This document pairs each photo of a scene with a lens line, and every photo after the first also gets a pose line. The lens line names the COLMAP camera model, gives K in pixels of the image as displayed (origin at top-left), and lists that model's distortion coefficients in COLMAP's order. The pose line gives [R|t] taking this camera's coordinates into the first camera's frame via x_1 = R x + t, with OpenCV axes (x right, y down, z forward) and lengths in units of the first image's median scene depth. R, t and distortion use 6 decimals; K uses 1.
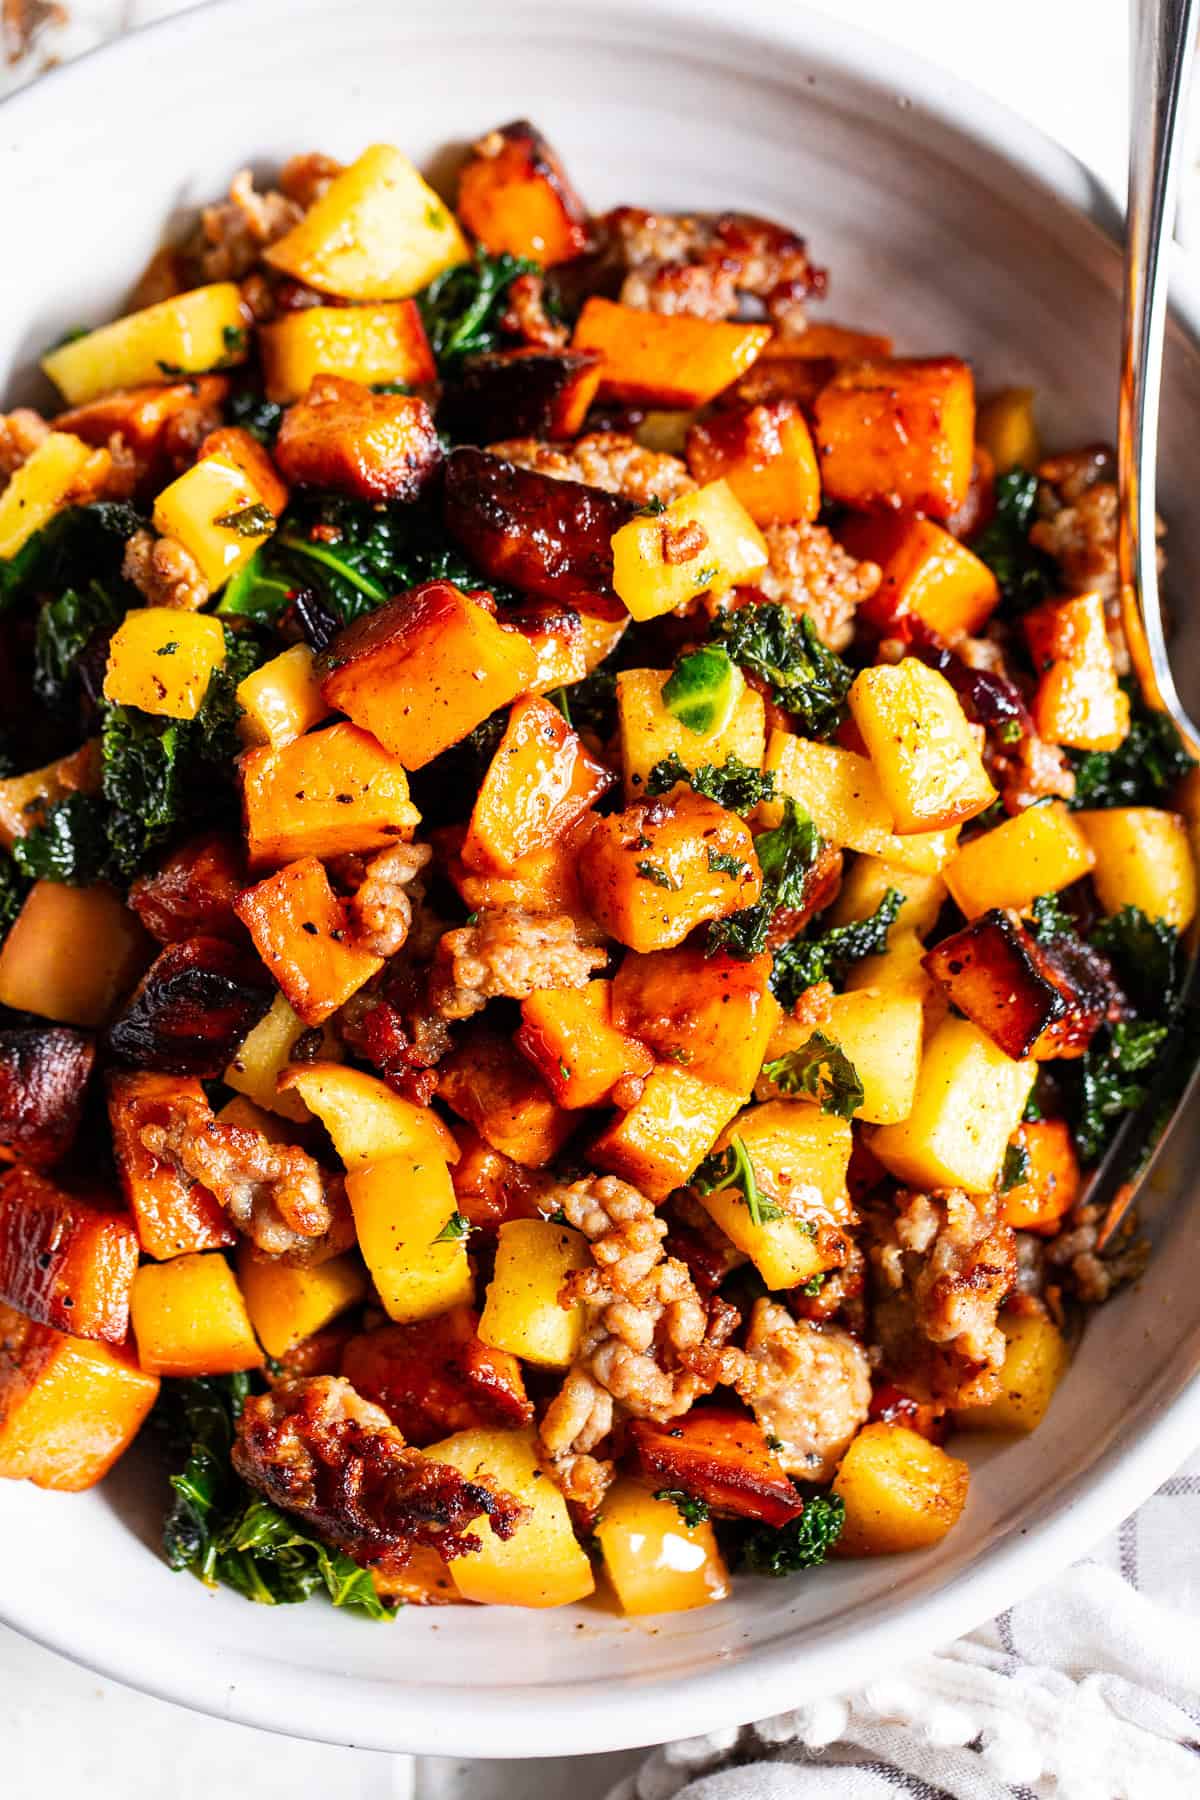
lens RADIAL K [[5622.4, 0, 600.0], [0, 5622.4, 900.0], [0, 0, 1]] dist [0.072490, 3.653455]
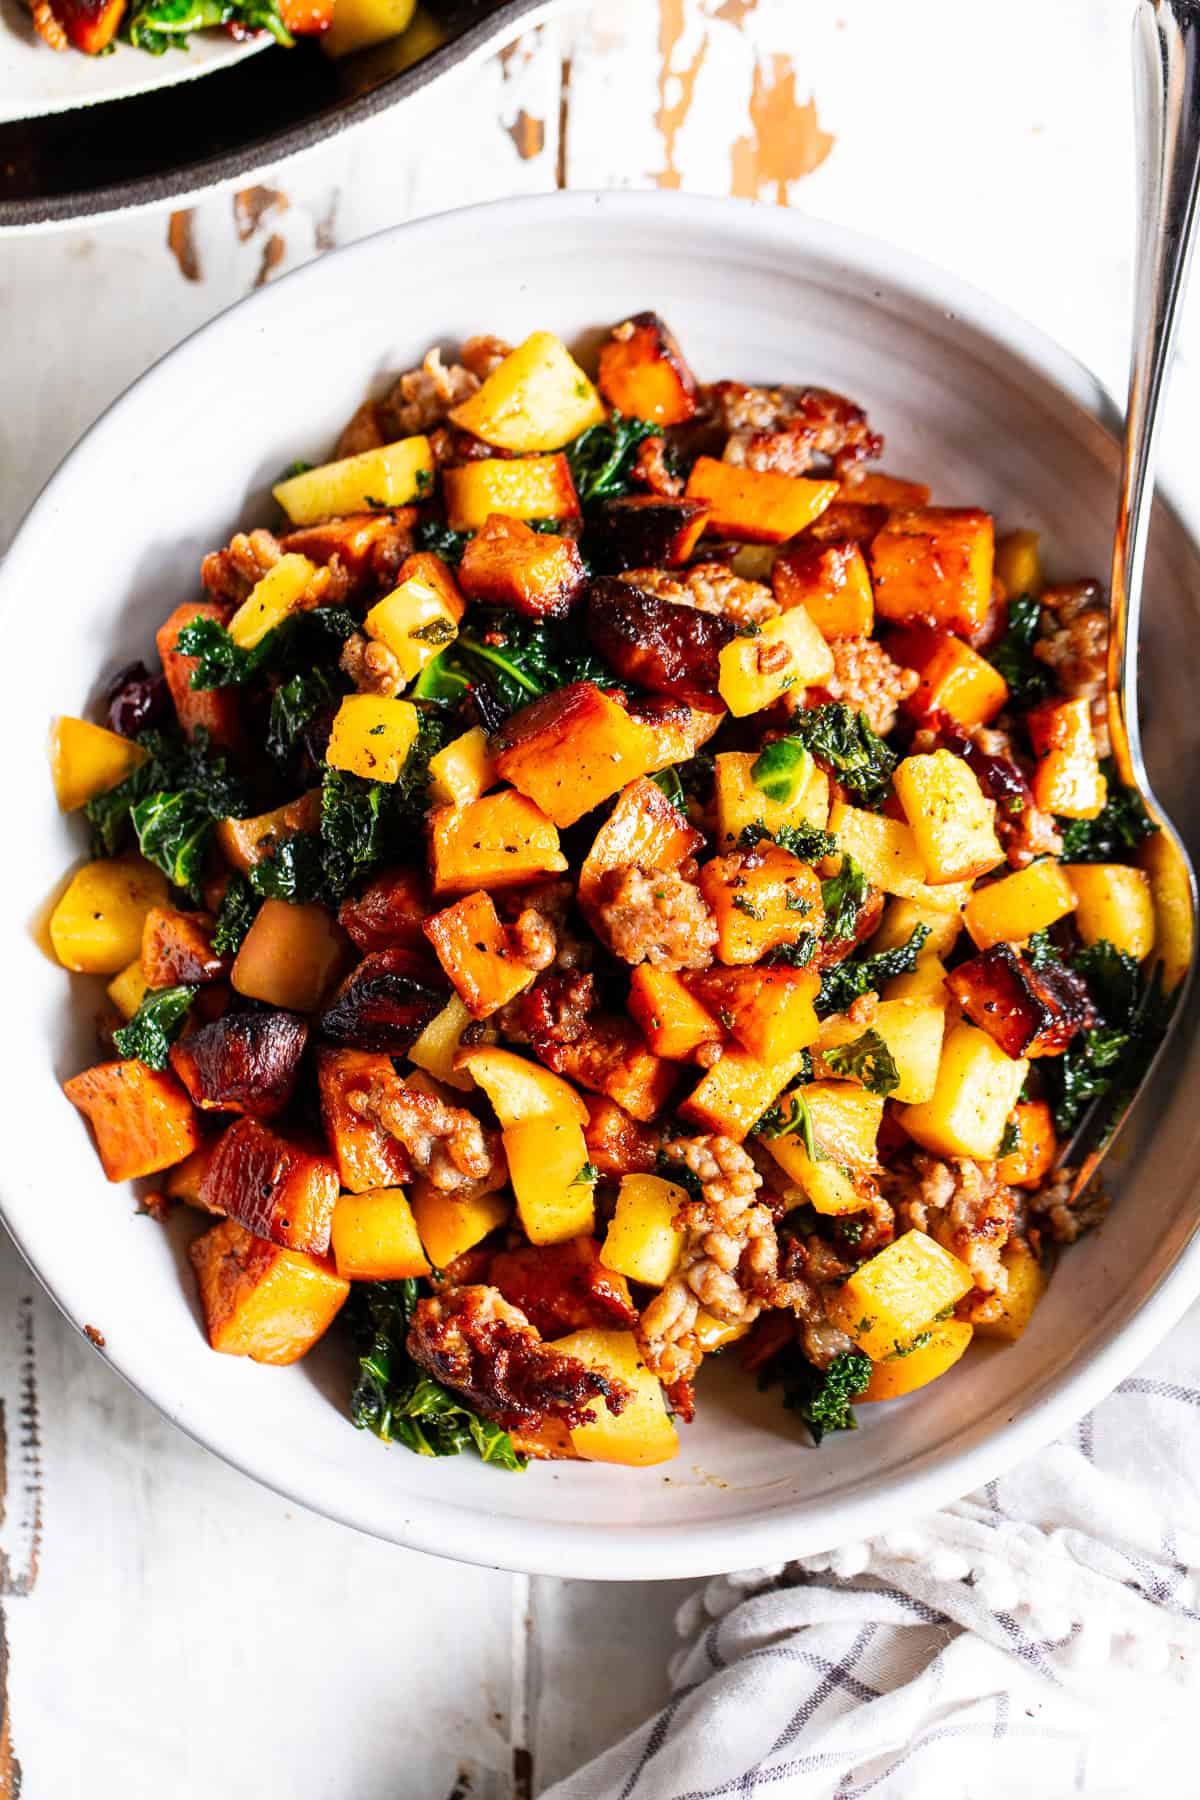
lens RADIAL K [[5187.3, 0, 600.0], [0, 5187.3, 900.0], [0, 0, 1]] dist [0.270340, 0.140499]
pose [[0.999502, 0.028526, 0.013457, -0.039104], [-0.028971, 0.998998, 0.034120, -0.046479], [-0.012470, -0.034492, 0.999327, -0.203833]]
